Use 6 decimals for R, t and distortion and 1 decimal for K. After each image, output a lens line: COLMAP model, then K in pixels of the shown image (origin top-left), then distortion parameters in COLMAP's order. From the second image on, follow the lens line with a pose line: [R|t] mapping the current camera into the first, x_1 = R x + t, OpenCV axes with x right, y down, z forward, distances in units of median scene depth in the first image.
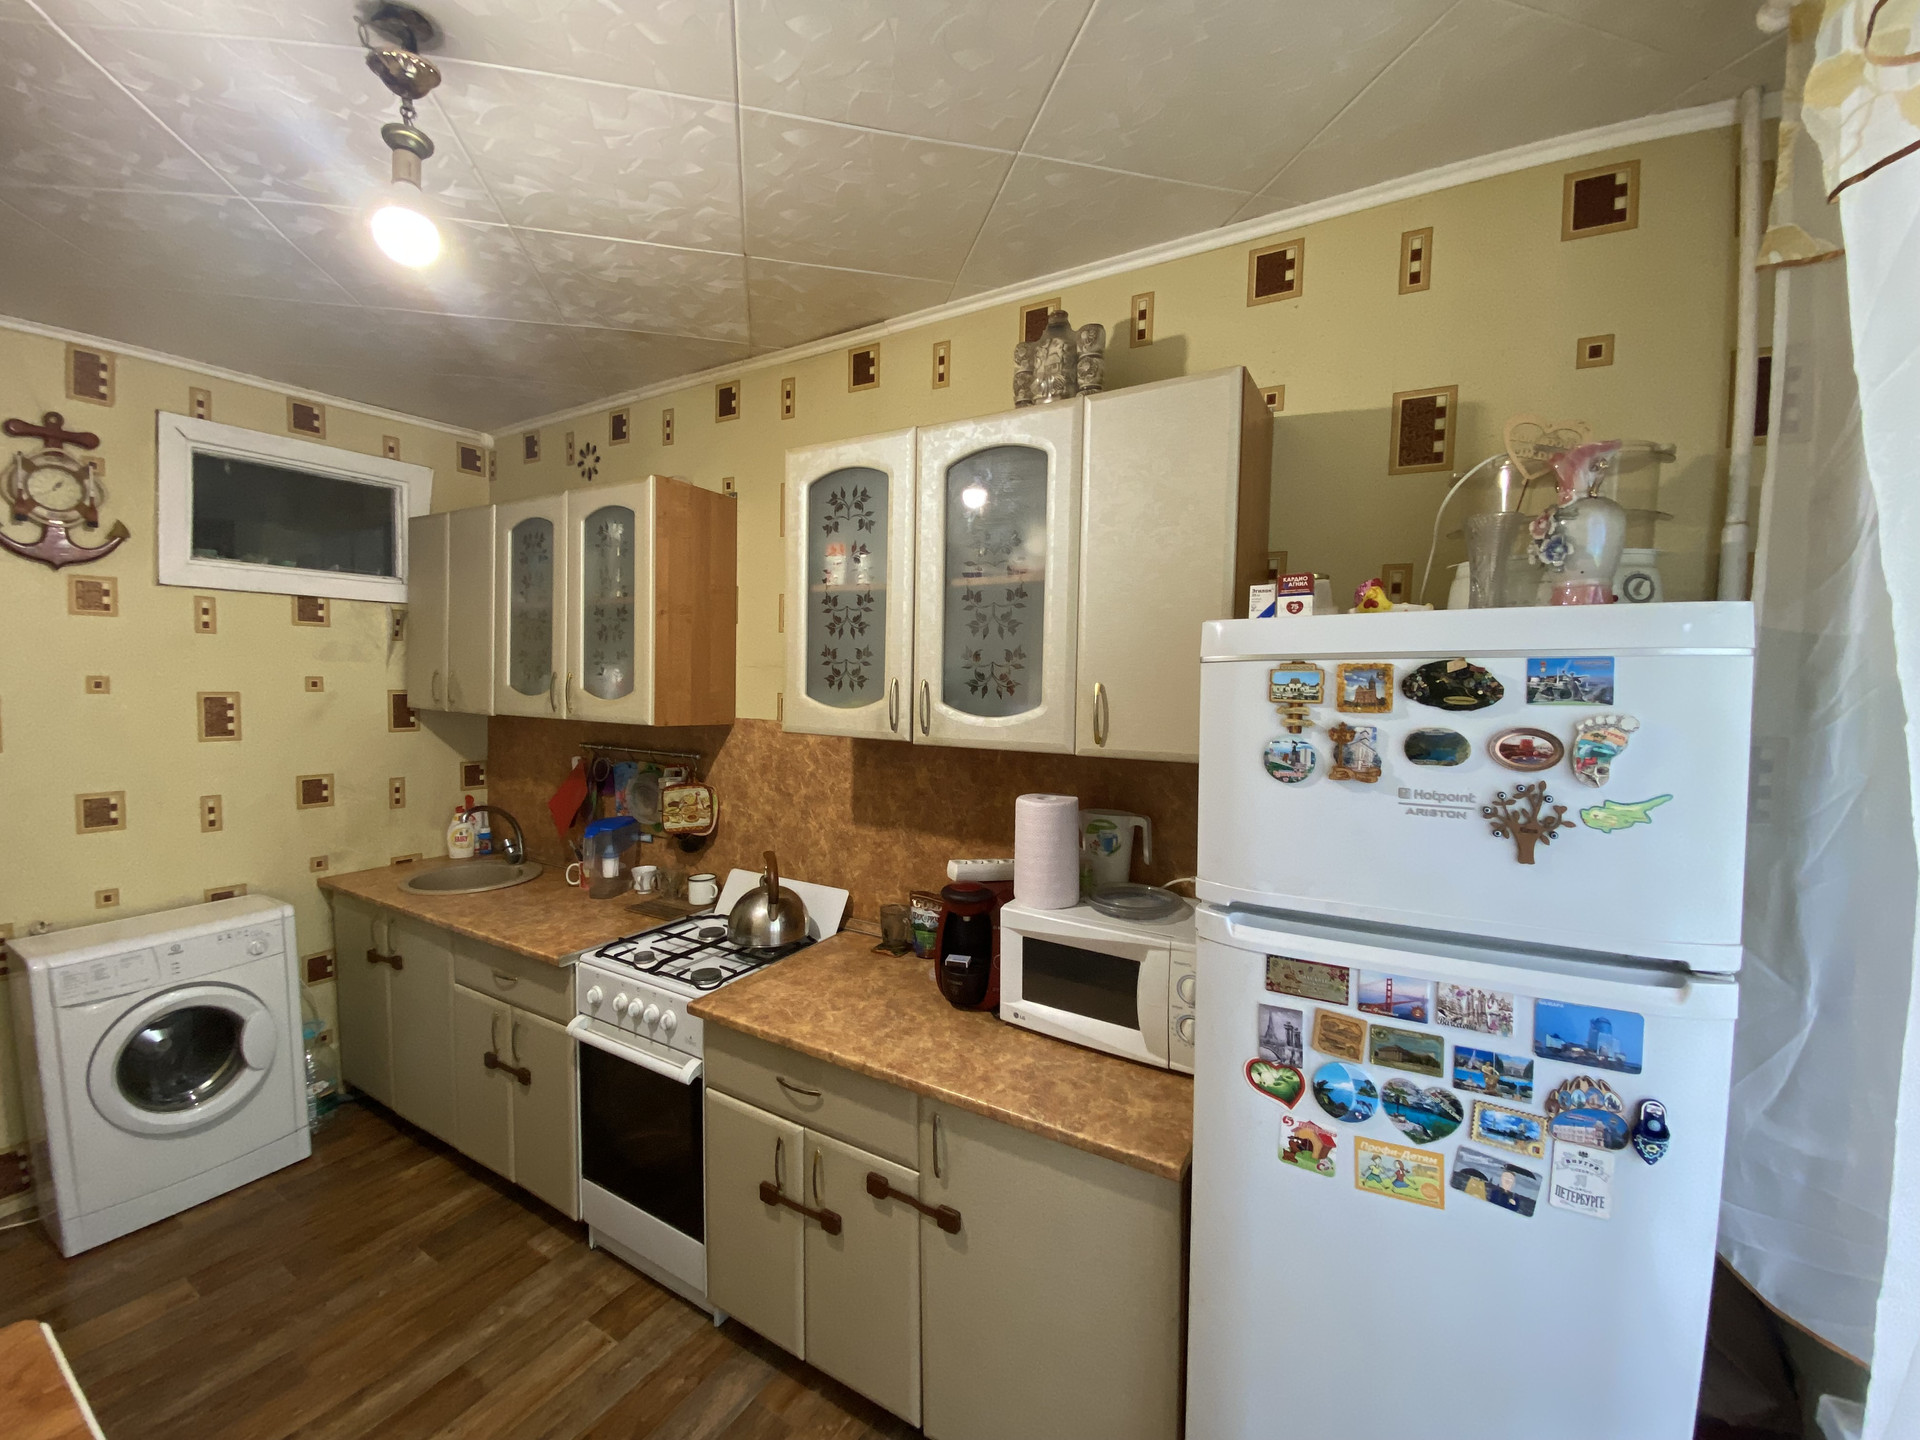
lens RADIAL K [[779.1, 0, 919.3], [0, 779.1, 703.7], [0, 0, 1]] dist [0.011005, 0.000065]
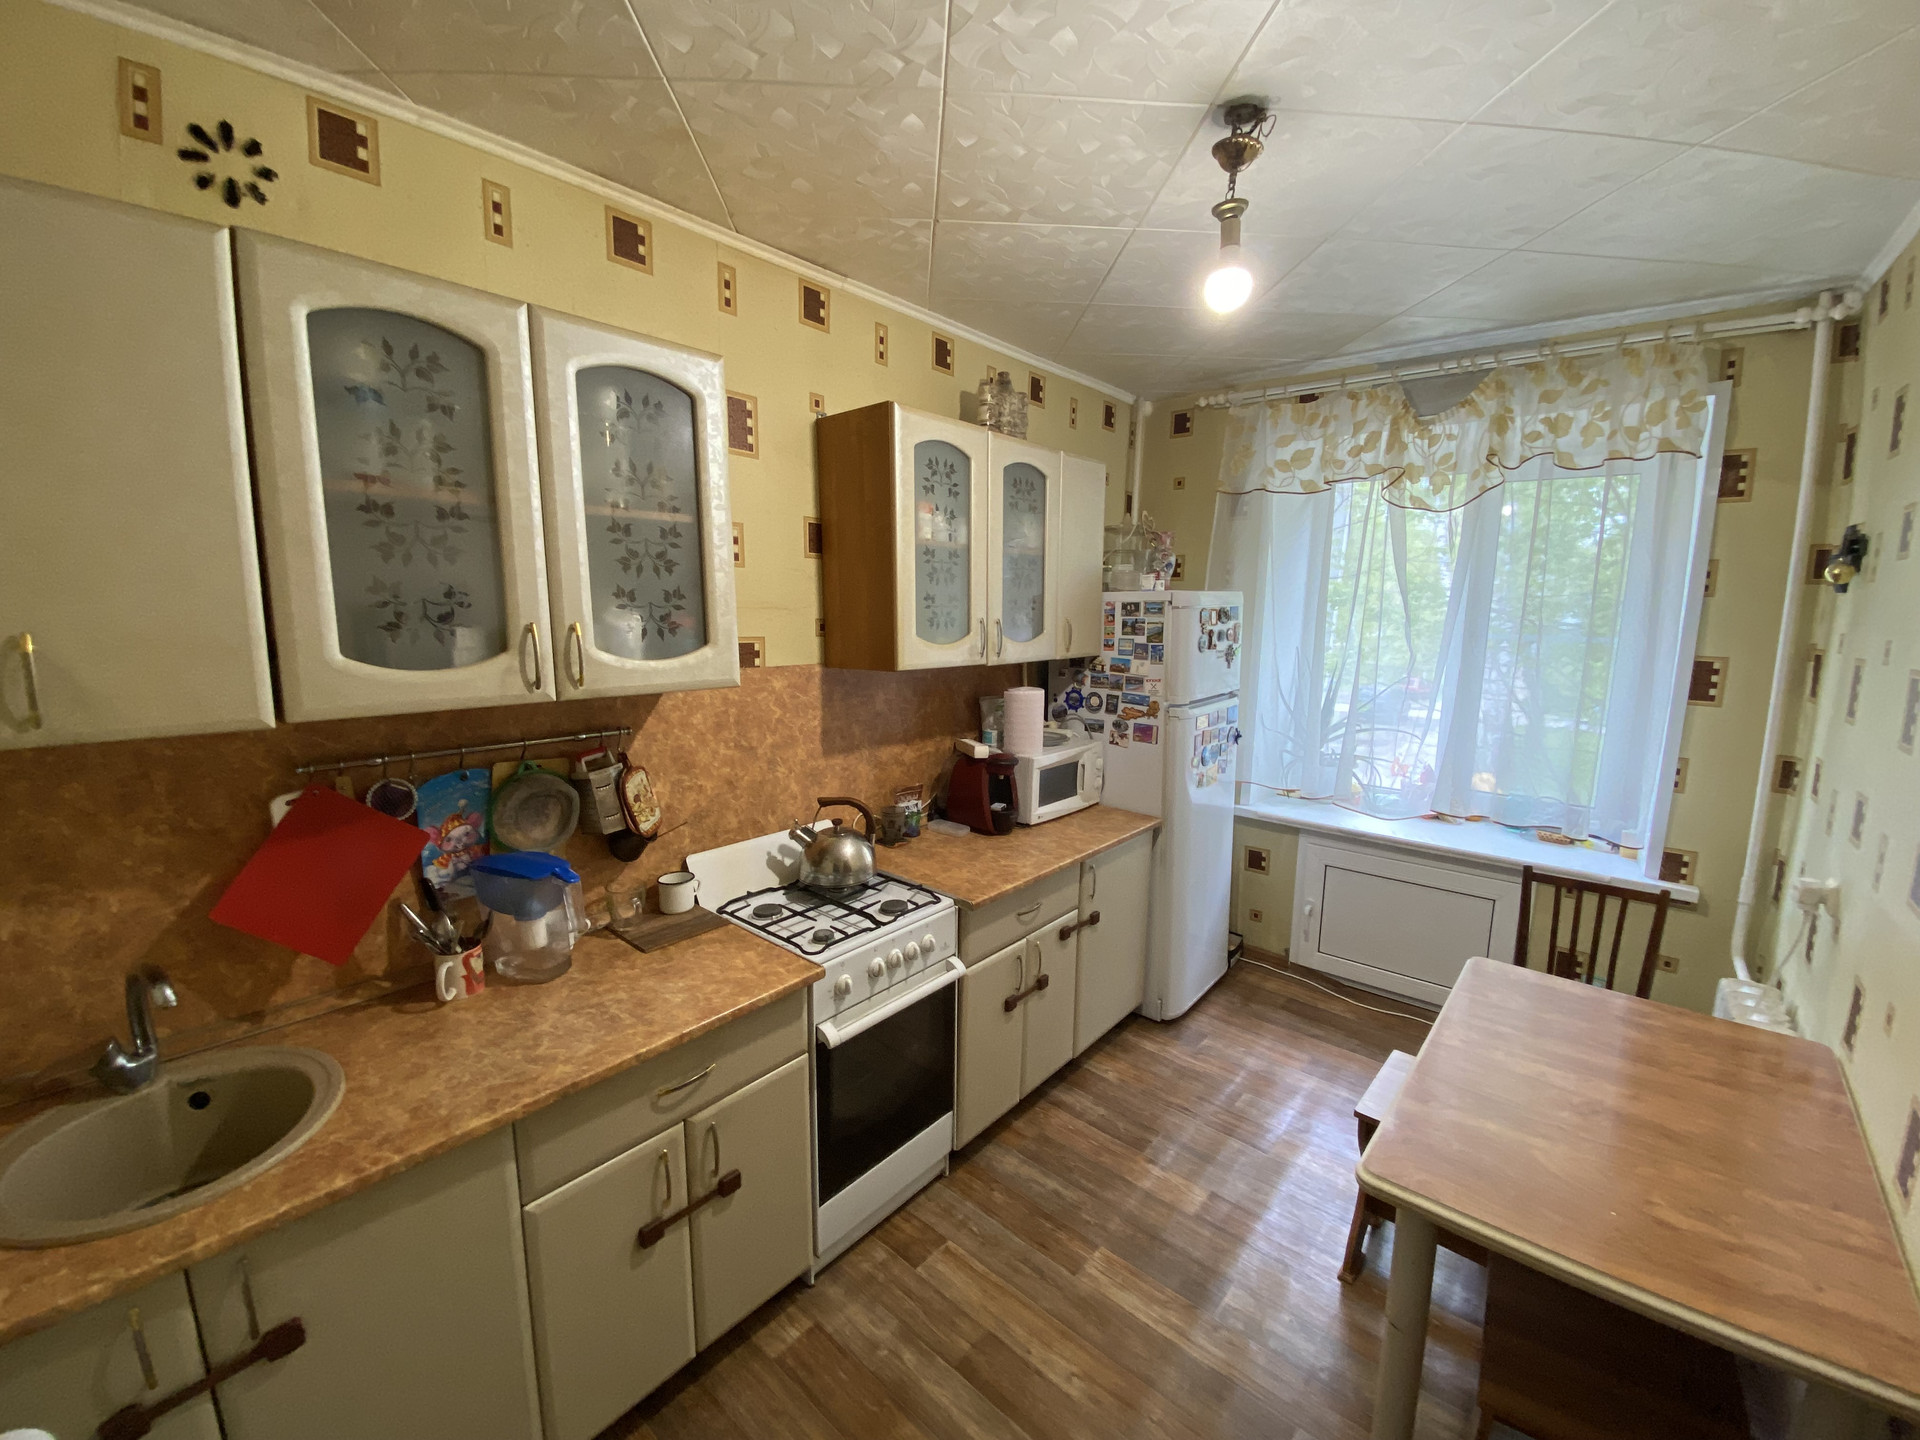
lens RADIAL K [[776.5, 0, 952.6], [0, 776.5, 717.8], [0, 0, 1]] dist [0.049348, -0.038870]
pose [[0.155195, -0.140242, 0.977879, -1.049586], [0.047735, 0.989780, 0.134373, -0.032262], [-0.986730, 0.025825, 0.160303, 0.632560]]
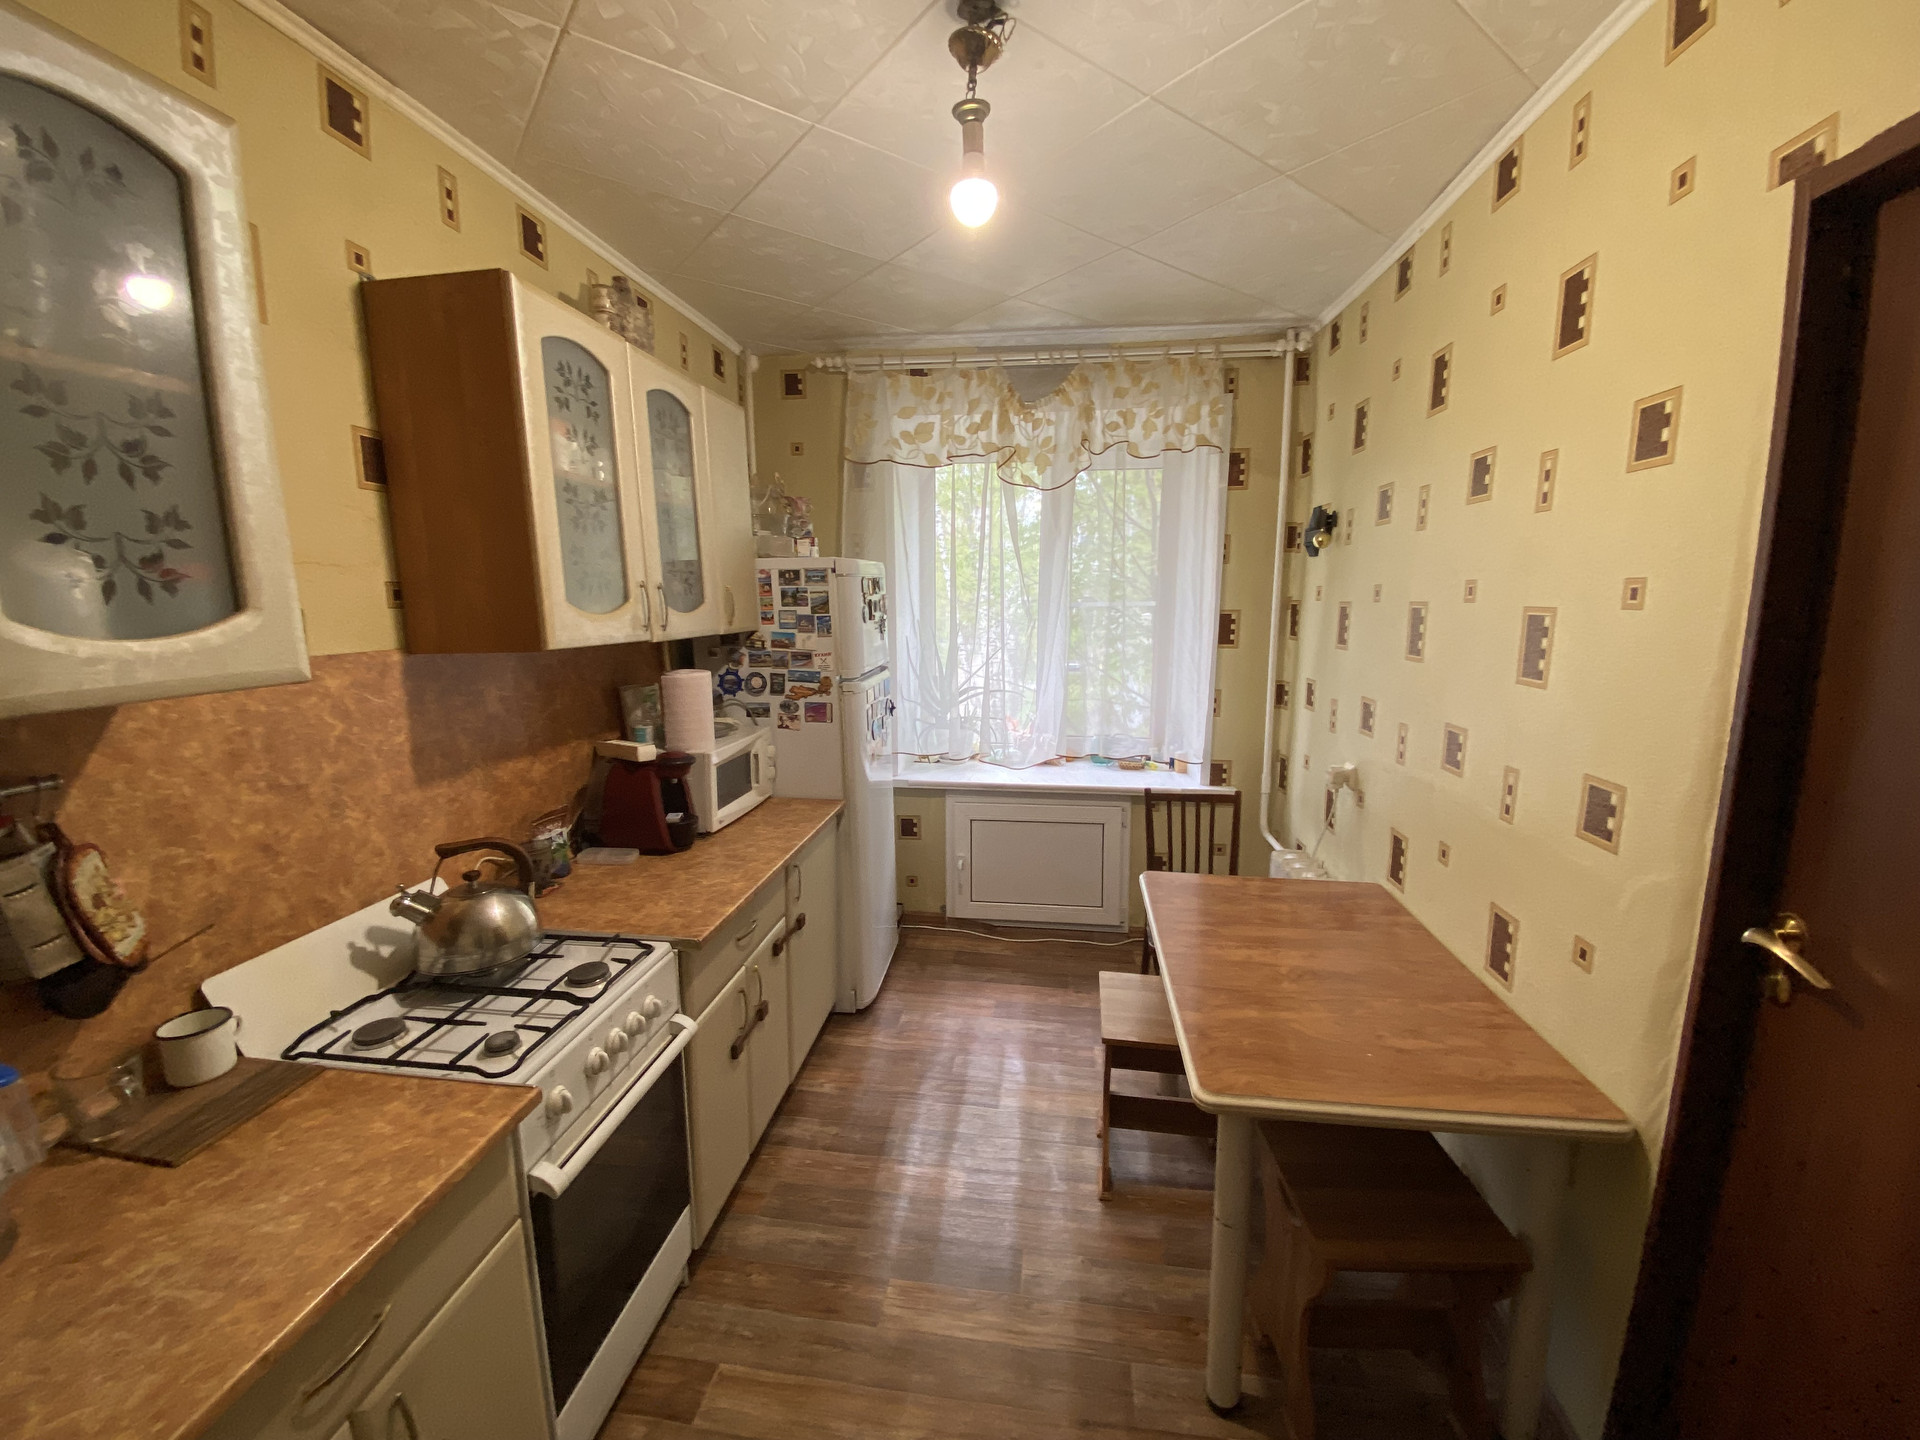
lens RADIAL K [[776.5, 0, 952.6], [0, 776.5, 717.8], [0, 0, 1]] dist [0.049348, -0.038870]
pose [[-0.414495, -0.134468, 0.900062, -0.906997], [0.061371, 0.982642, 0.175067, -0.006769], [-0.907980, 0.127802, -0.399048, 0.806021]]
